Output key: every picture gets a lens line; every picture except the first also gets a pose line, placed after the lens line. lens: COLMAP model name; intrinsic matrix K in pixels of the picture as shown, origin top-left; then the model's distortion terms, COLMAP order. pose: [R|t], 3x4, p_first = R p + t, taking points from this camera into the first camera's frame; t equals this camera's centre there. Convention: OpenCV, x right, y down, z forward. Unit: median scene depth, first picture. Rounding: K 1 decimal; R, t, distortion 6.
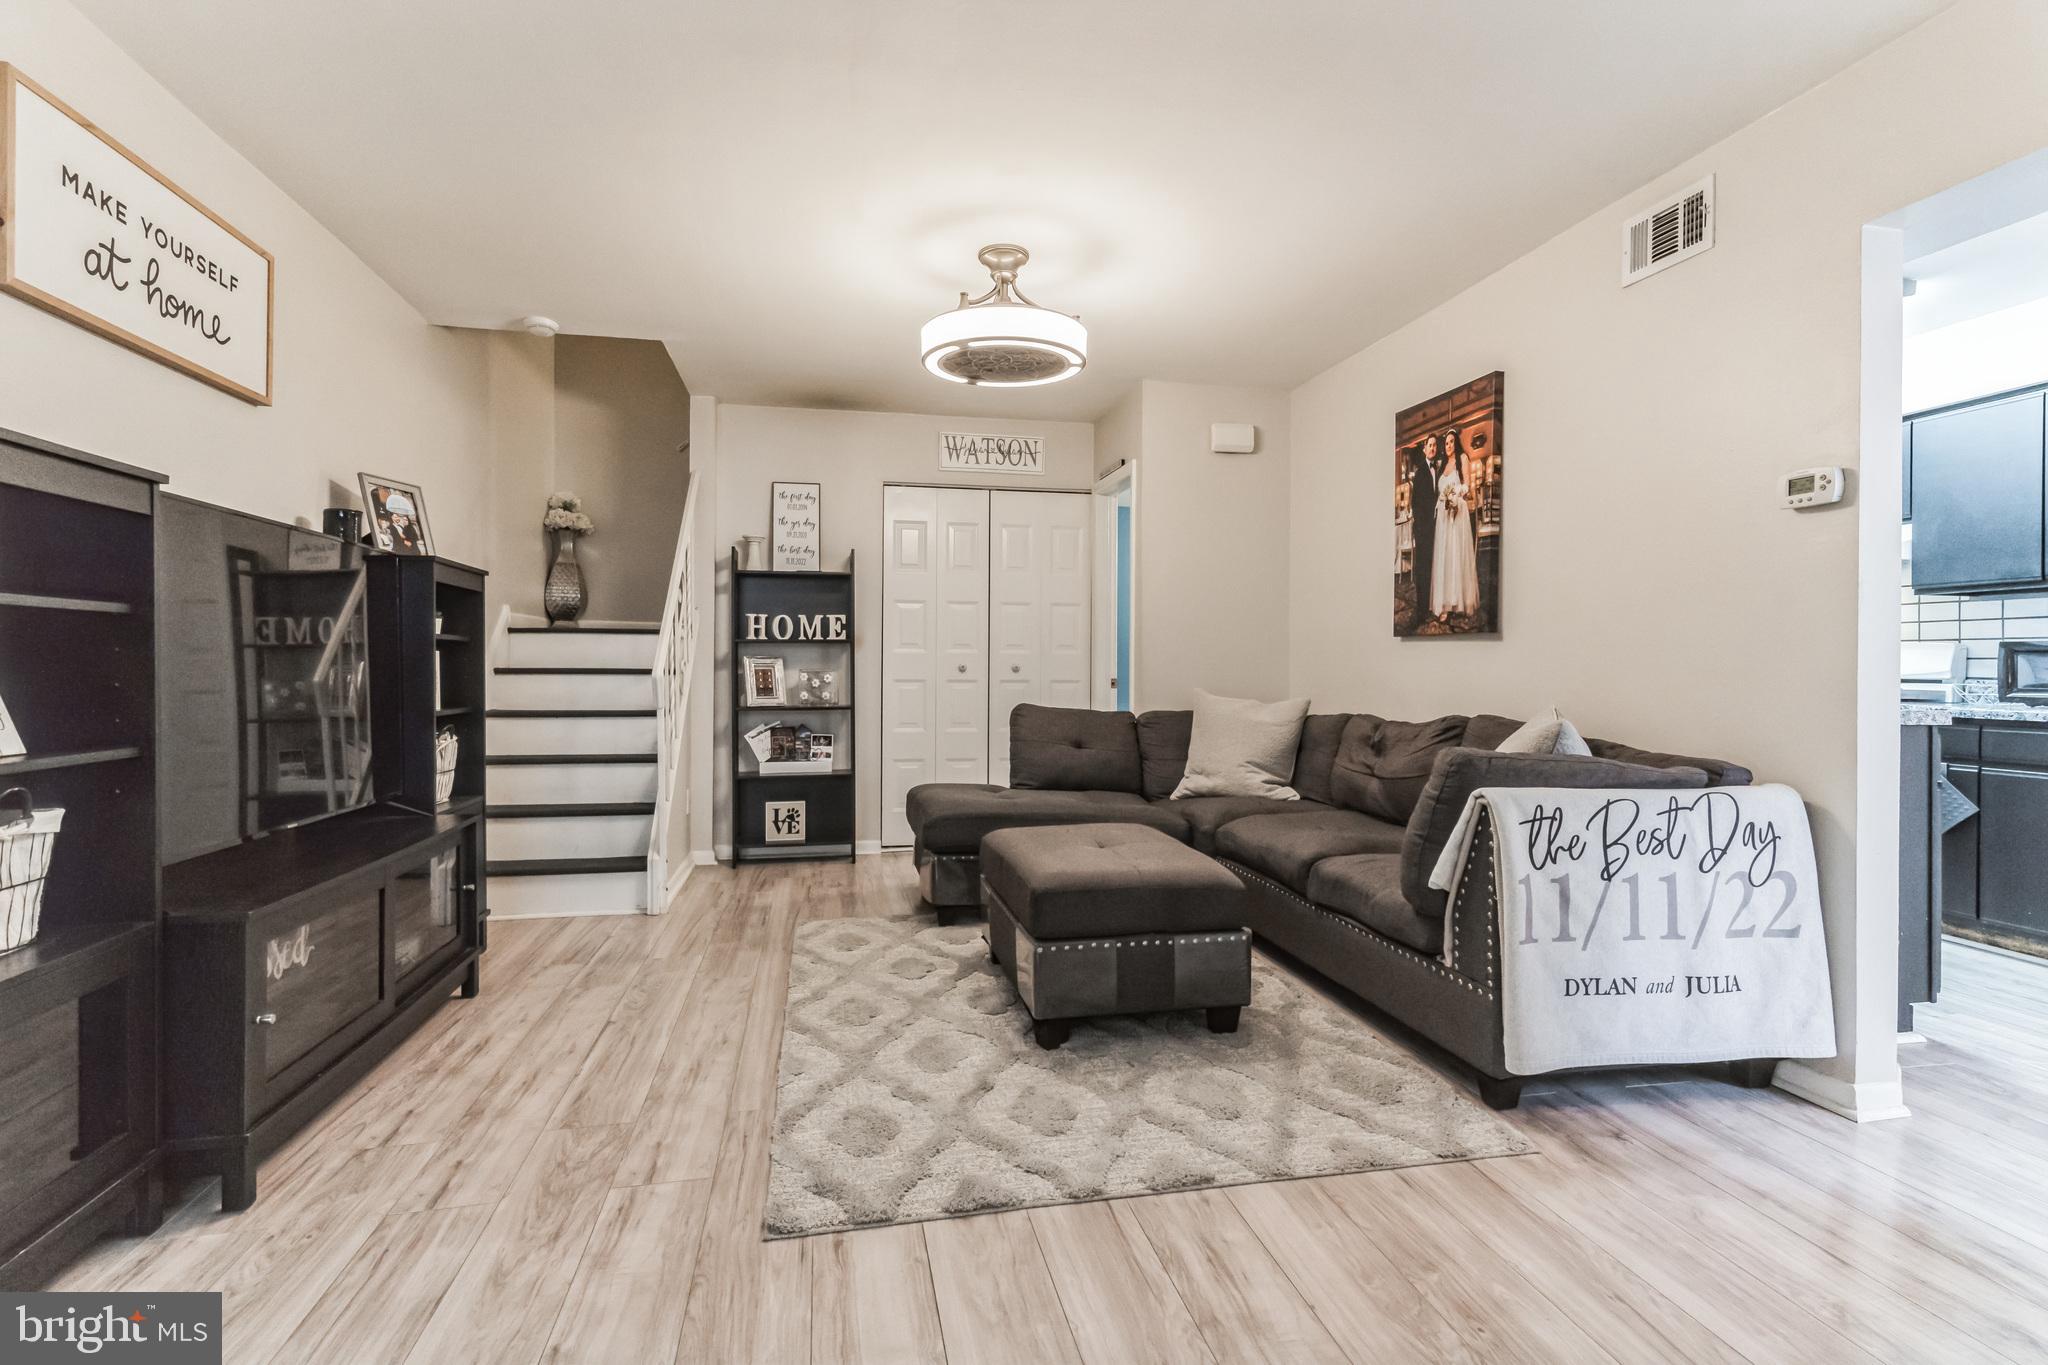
lens RADIAL K [[972.6, 0, 1020.0], [0, 972.6, 685.2], [0, 0, 1]] dist [0.004871, -0.000874]
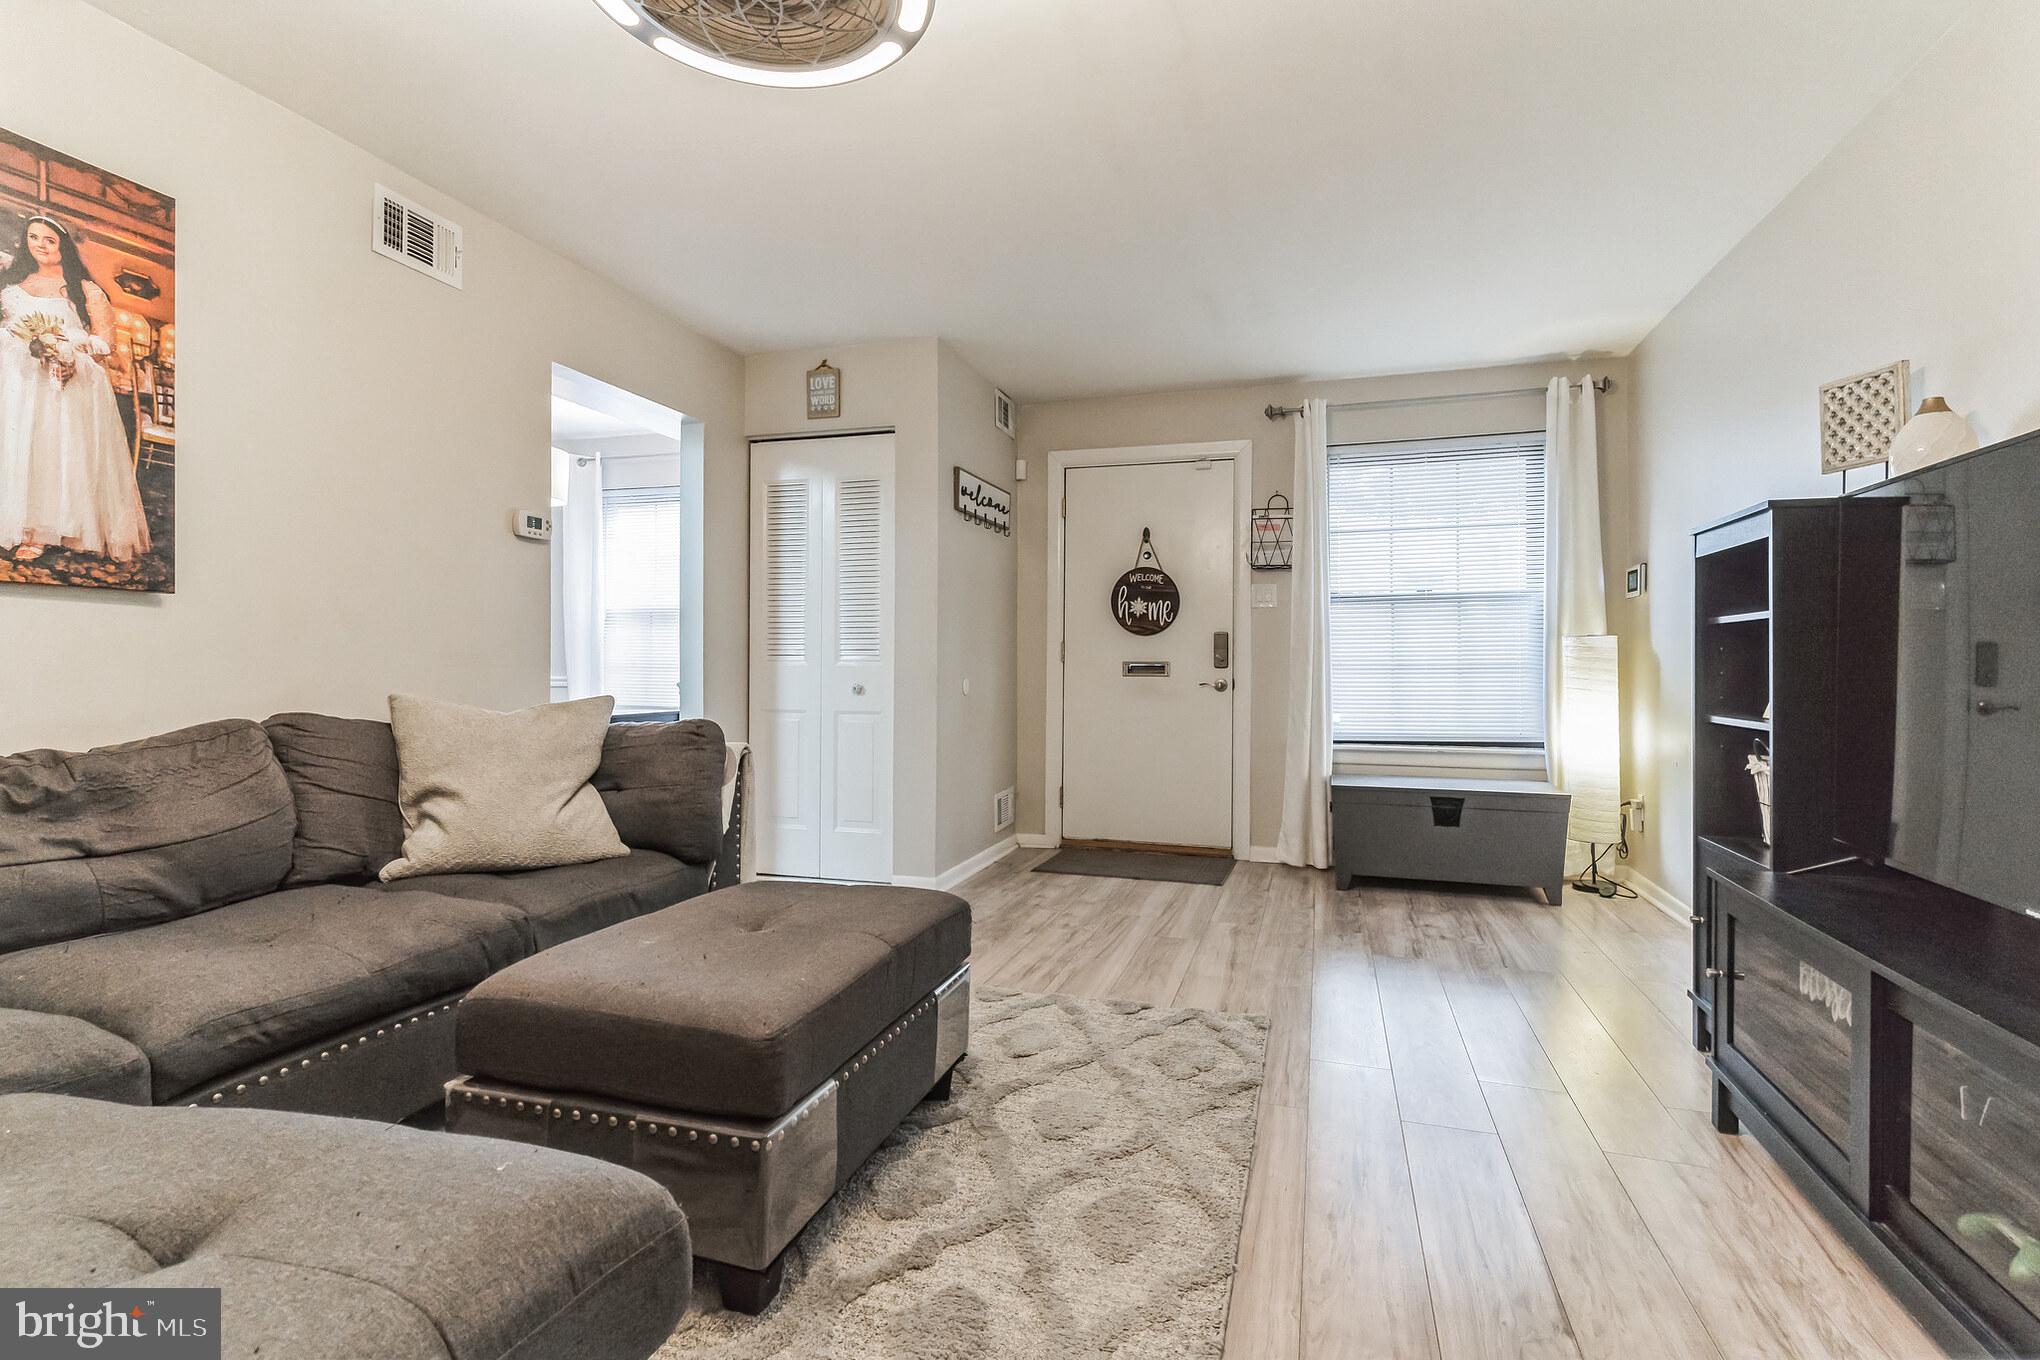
lens RADIAL K [[976.4, 0, 1024.0], [0, 976.4, 660.7], [0, 0, 1]] dist [0.004802, -0.001470]
pose [[-0.878469, -0.007648, 0.477738, -0.323216], [-0.000149, 0.999876, 0.015732, -0.018623], [-0.477799, 0.013749, -0.878362, 1.250553]]
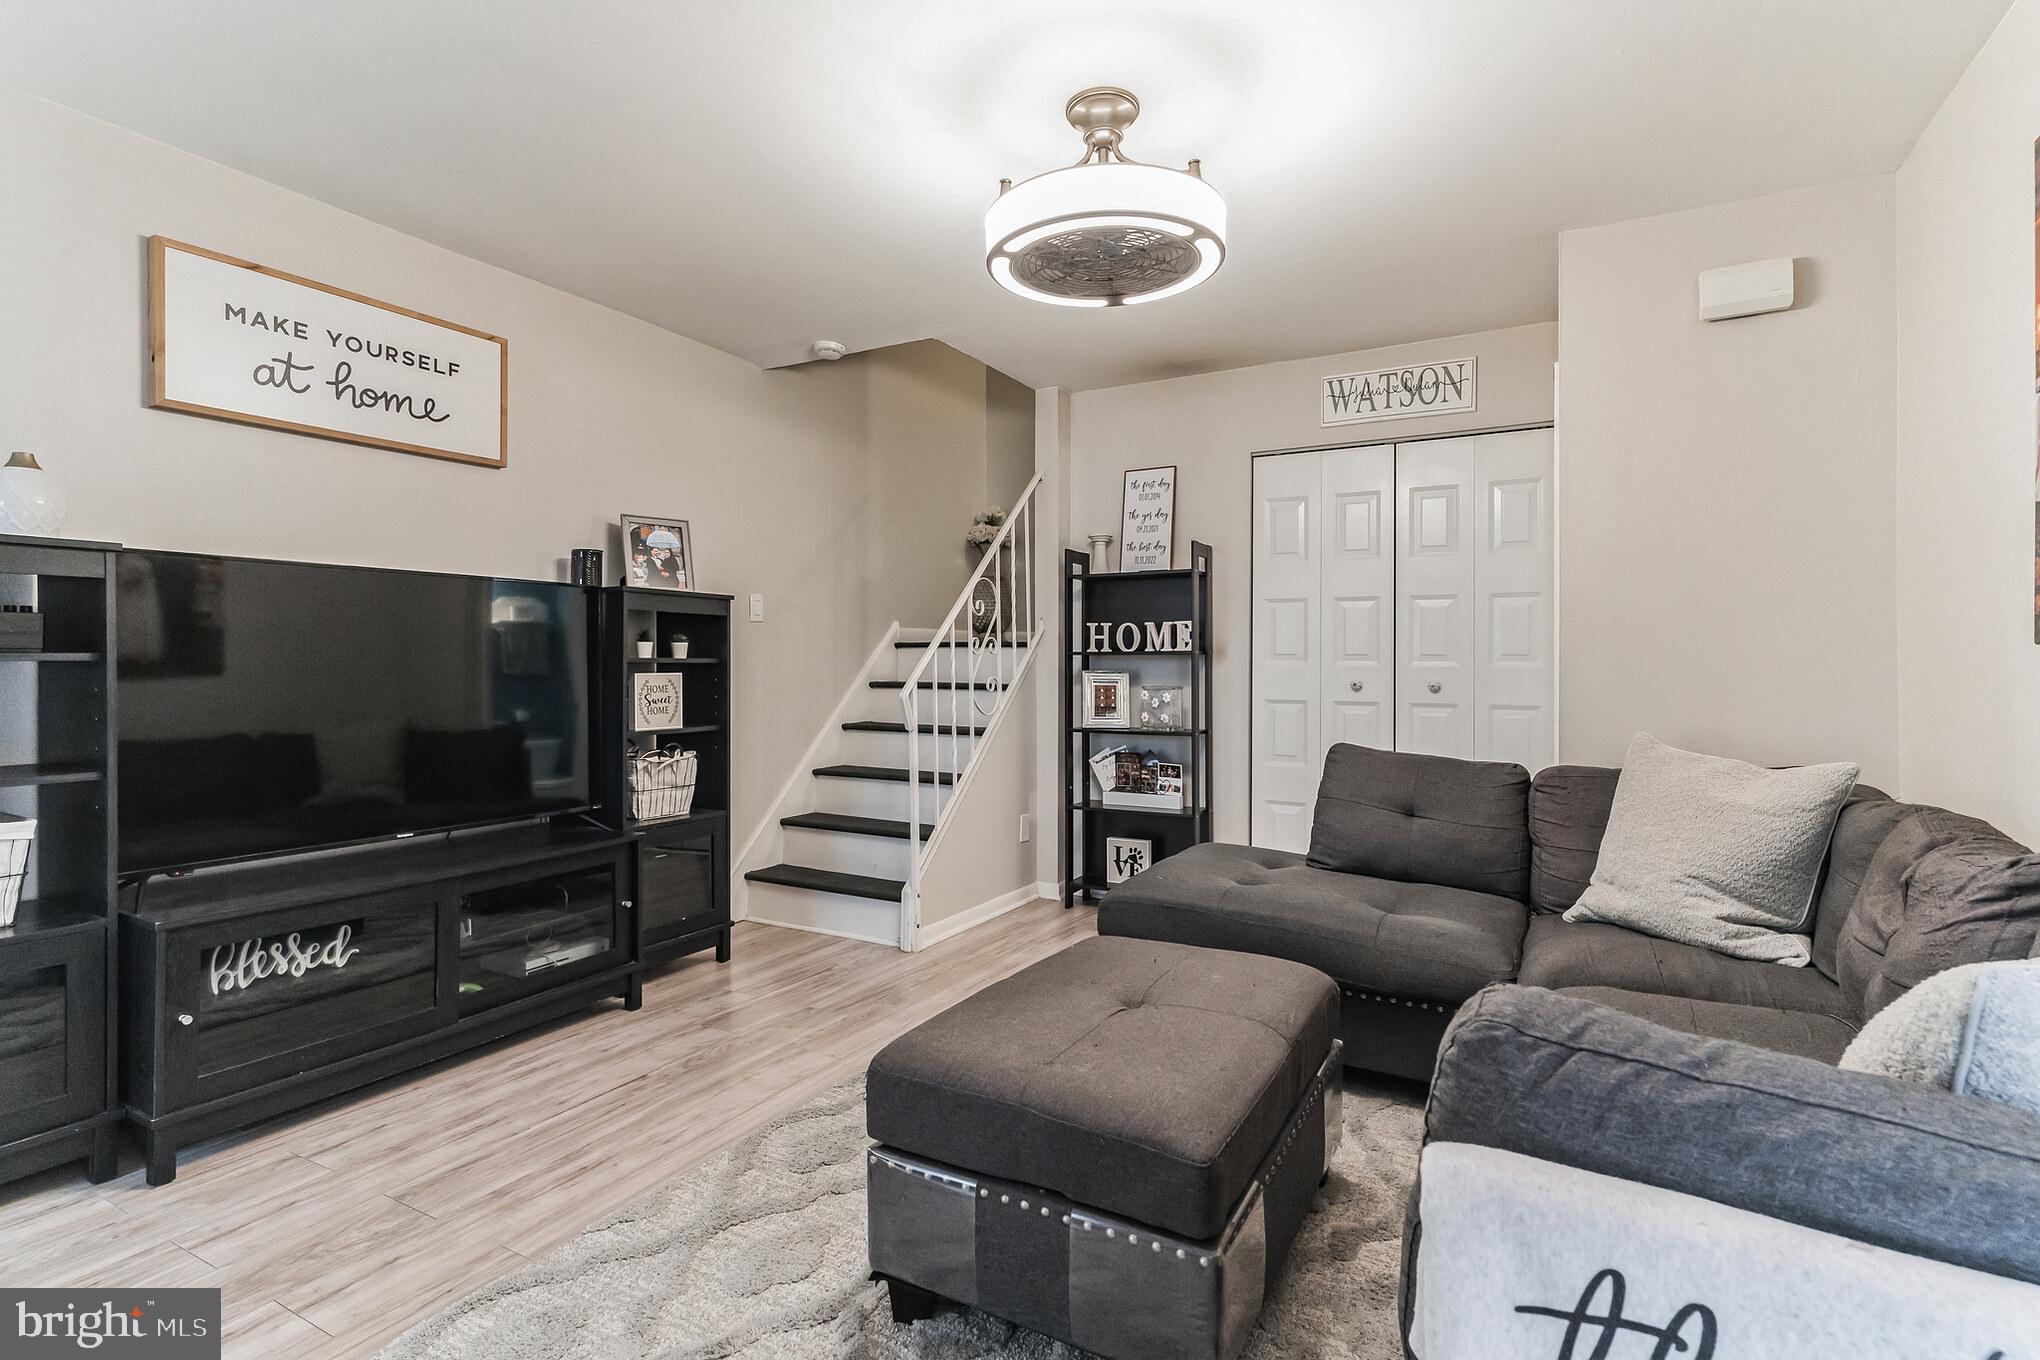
lens RADIAL K [[976.4, 0, 1020.7], [0, 976.4, 667.7], [0, 0, 1]] dist [0.004802, -0.001470]
pose [[0.759170, 0.002616, -0.650887, 0.363550], [-0.012272, 0.999872, -0.010295, -0.032621], [0.650776, 0.015803, 0.759105, 0.405687]]
